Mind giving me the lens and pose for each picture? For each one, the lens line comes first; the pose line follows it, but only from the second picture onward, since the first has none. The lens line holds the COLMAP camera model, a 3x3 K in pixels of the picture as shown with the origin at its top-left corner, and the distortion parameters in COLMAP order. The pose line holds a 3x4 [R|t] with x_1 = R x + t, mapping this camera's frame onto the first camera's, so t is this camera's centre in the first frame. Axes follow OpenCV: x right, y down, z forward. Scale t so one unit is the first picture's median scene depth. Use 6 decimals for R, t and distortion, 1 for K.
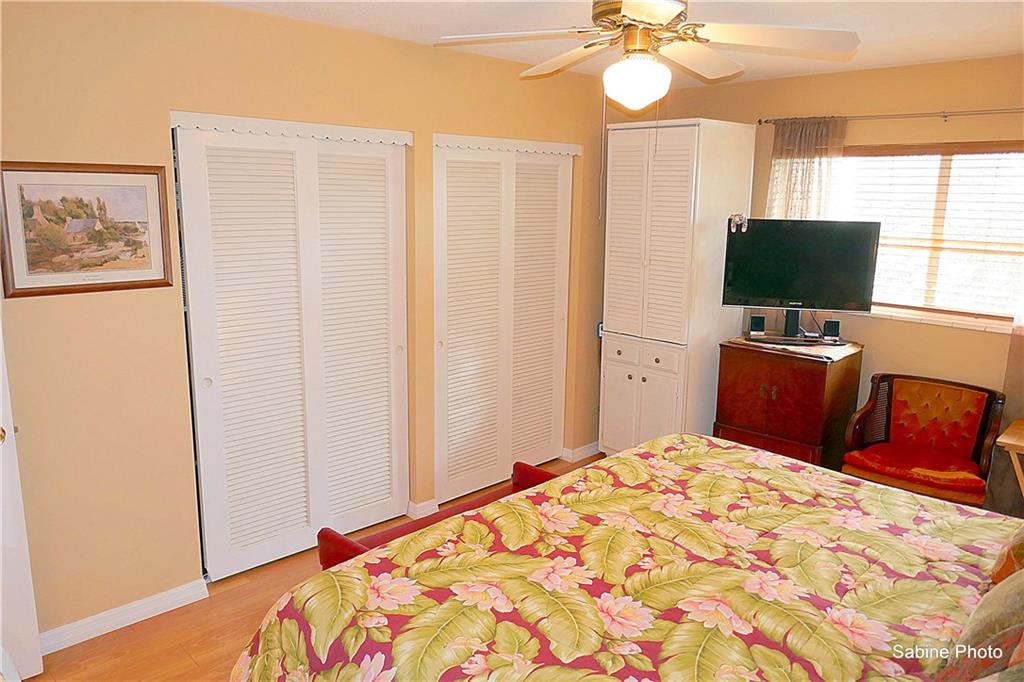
lens RADIAL K [[746.6, 0, 506.7], [0, 746.6, 339.9], [0, 0, 1]] dist [-0.014249, 0.006325]
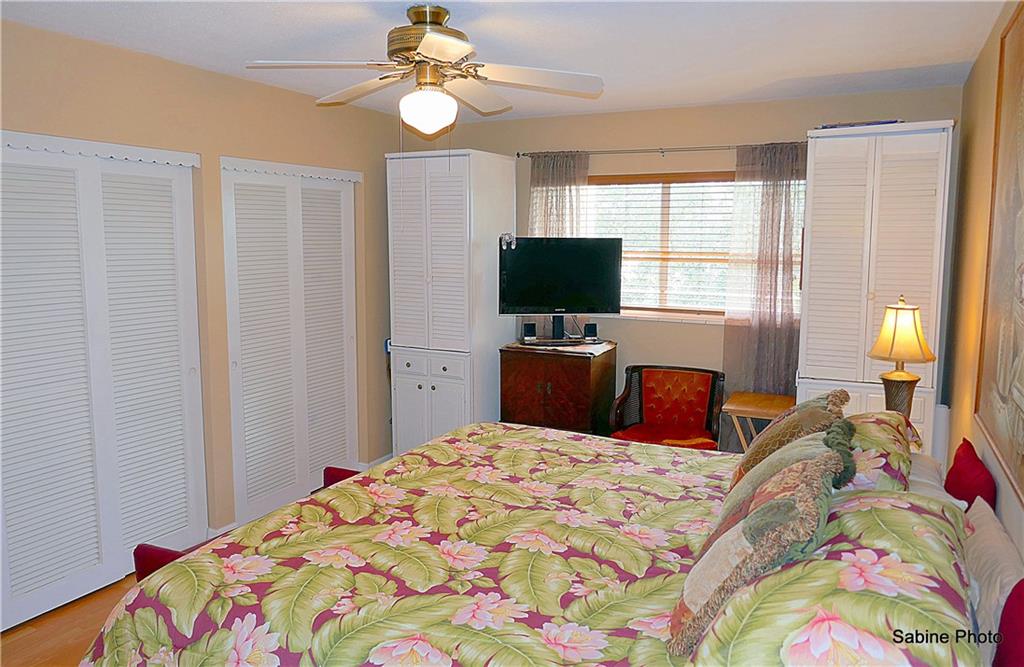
lens RADIAL K [[748.4, 0, 513.5], [0, 748.4, 323.3], [0, 0, 1]] dist [-0.020944, -0.000611]
pose [[0.945390, -0.047666, 0.322437, -0.089632], [0.071178, 0.995565, -0.061519, 0.063336], [-0.318075, 0.081110, 0.944590, -0.109424]]
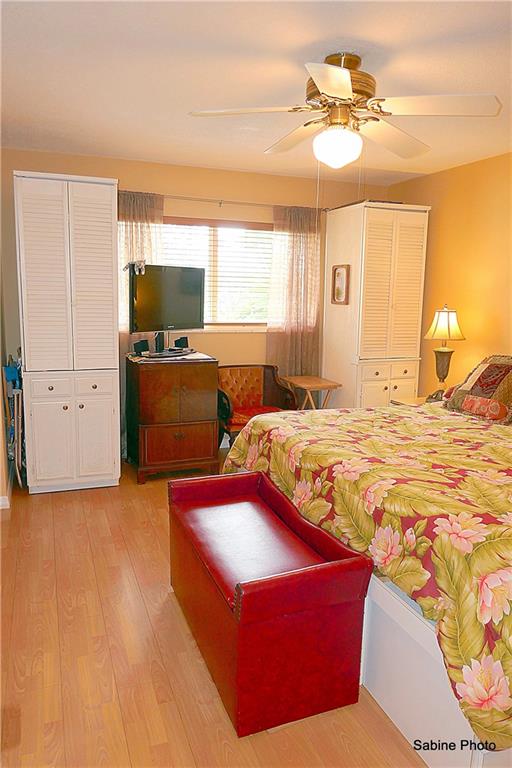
lens RADIAL K [[560.0, 0, 253.6], [0, 560.0, 387.2], [0, 0, 1]] dist [-0.014249, 0.006325]
pose [[0.386320, -0.168142, 0.906910, -0.867998], [0.159828, 0.980573, 0.113717, -0.054857], [-0.908412, 0.101018, 0.405688, 0.753507]]
